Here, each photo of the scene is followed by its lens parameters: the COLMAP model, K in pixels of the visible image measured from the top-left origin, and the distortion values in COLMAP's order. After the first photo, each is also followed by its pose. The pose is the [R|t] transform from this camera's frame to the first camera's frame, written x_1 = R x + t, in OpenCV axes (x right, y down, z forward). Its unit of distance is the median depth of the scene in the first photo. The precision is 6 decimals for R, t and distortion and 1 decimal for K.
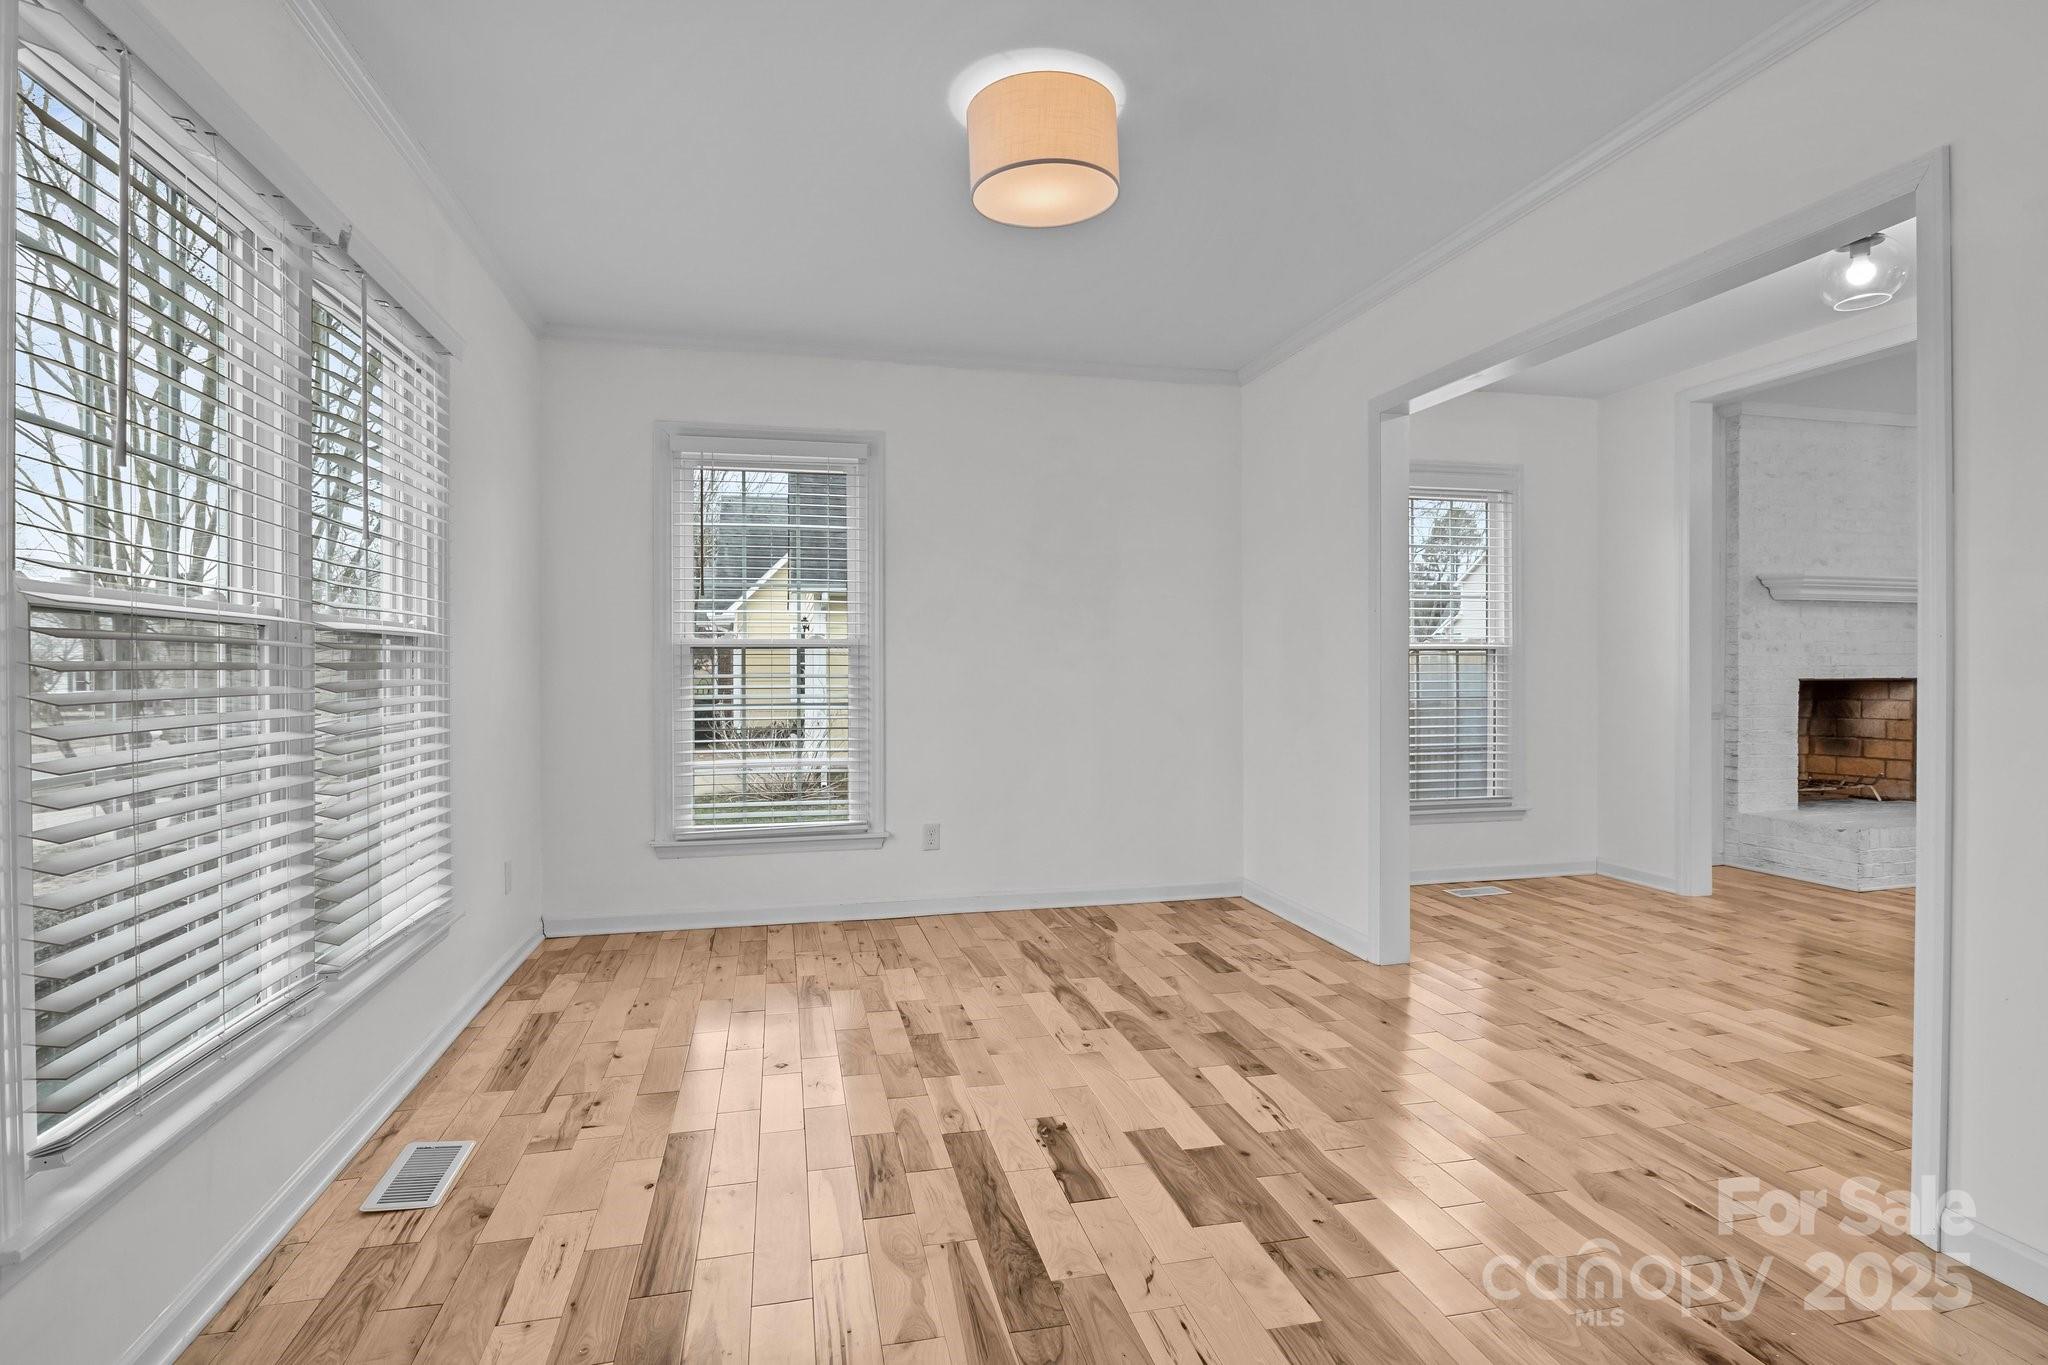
lens RADIAL K [[1019.5, 0, 1033.8], [0, 1019.5, 673.7], [0, 0, 1]] dist [-0.009383, -0.000244]
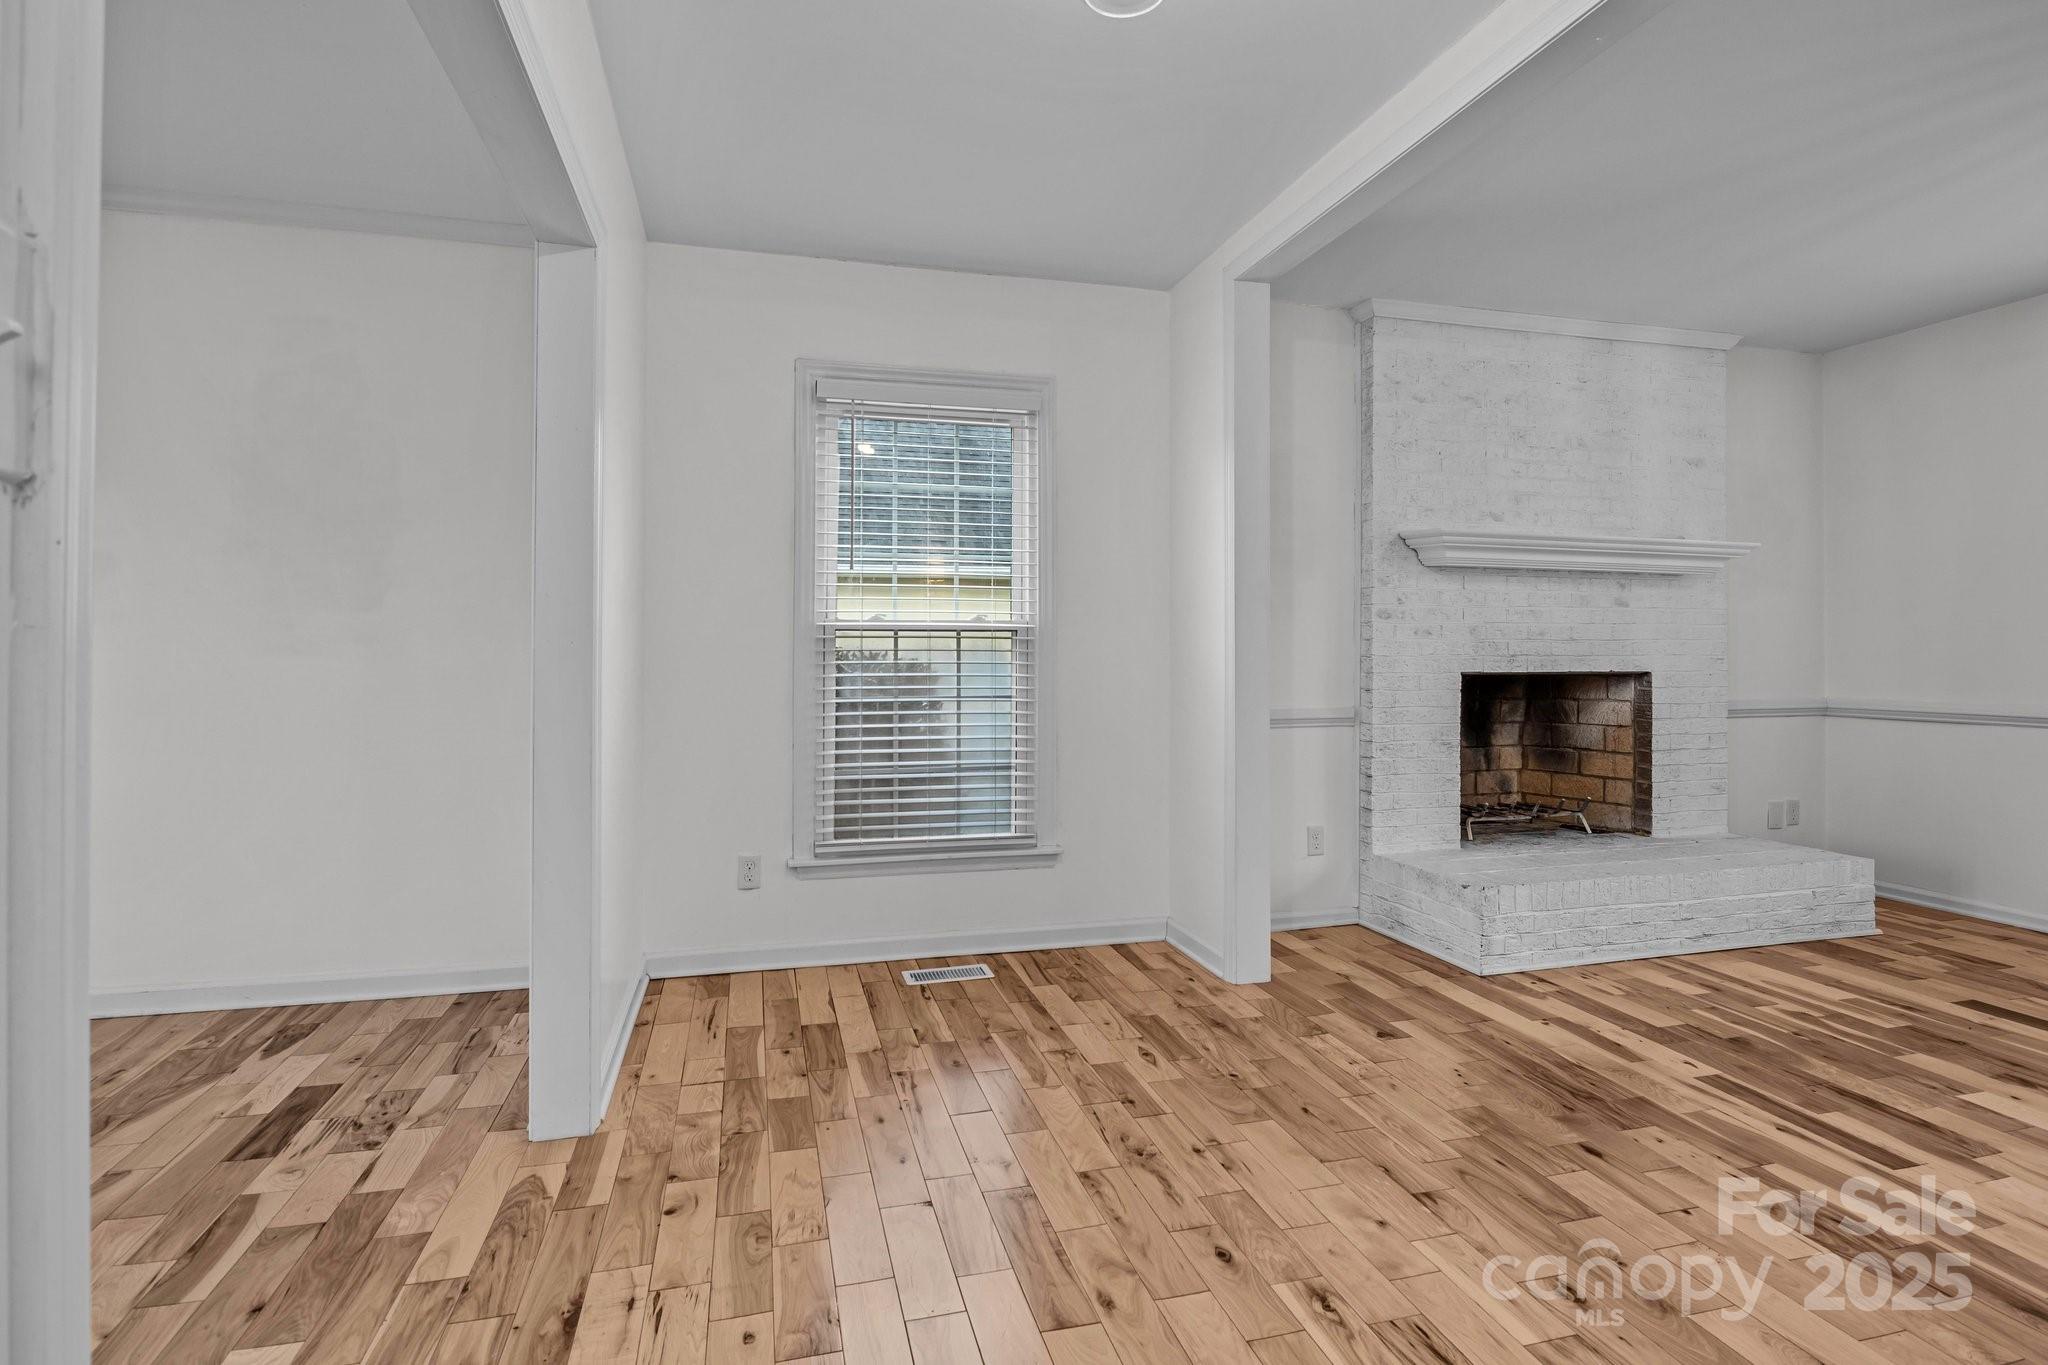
lens RADIAL K [[1031.4, 0, 1037.3], [0, 1031.4, 642.1], [0, 0, 1]] dist [-0.012166, 0.001000]
pose [[0.999680, 0.004476, 0.024903, 0.450350], [-0.004023, 0.999826, -0.018240, -0.002294], [-0.024980, 0.018134, 0.999523, 0.267109]]
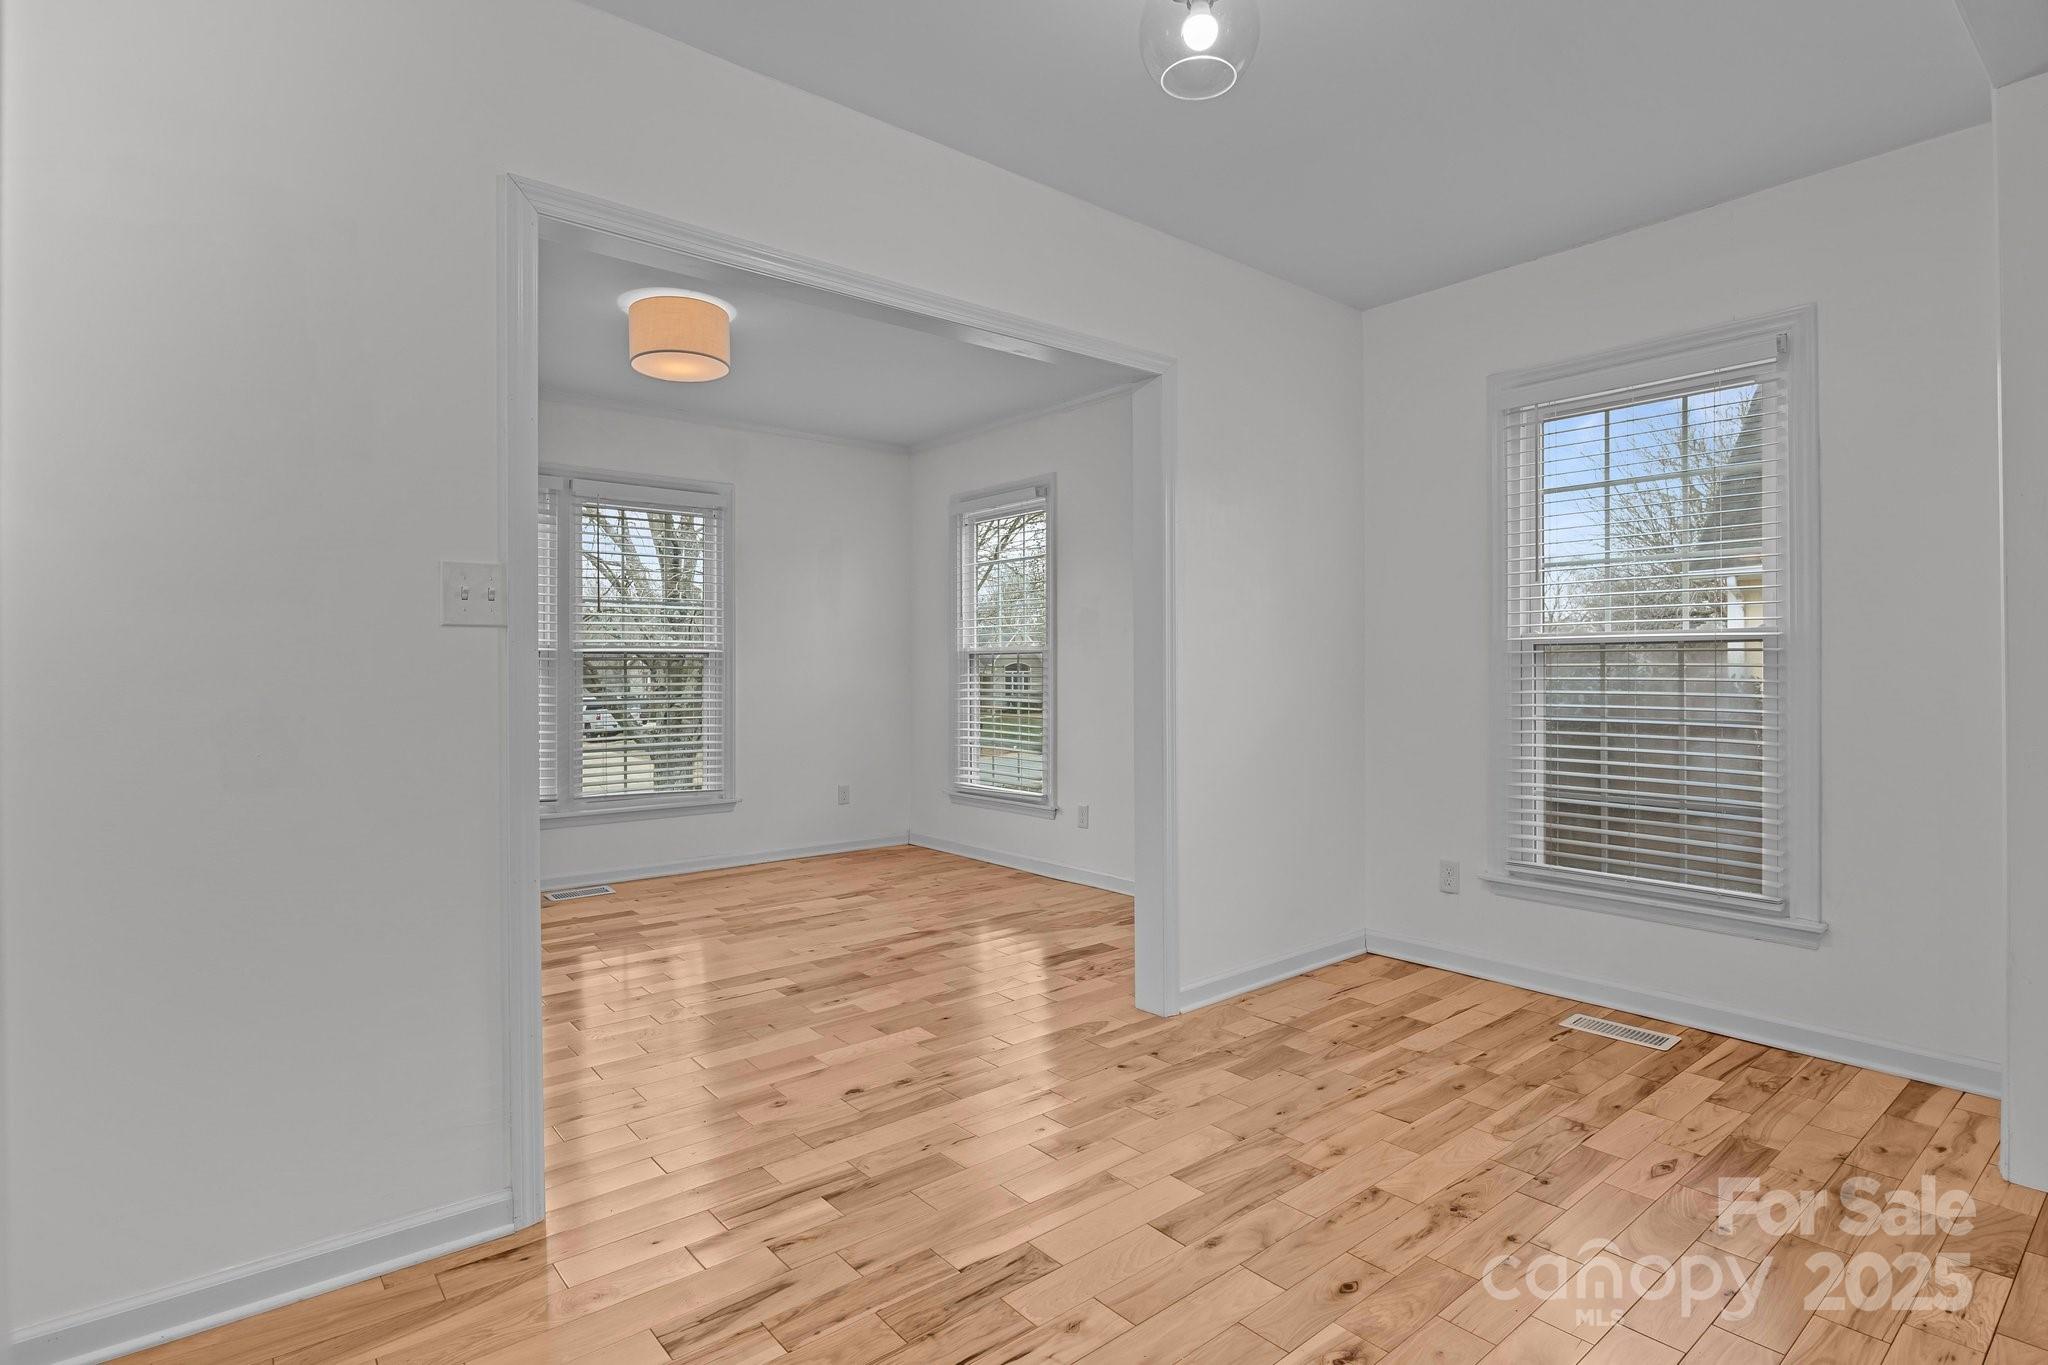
lens RADIAL K [[1027.9, 0, 1026.1], [0, 1027.9, 660.2], [0, 0, 1]] dist [-0.010886, 0.000583]
pose [[0.437483, -0.004484, -0.899216, 0.791049], [-0.006563, 0.999945, -0.008180, -0.005155], [0.899203, 0.009480, 0.437430, 0.374552]]
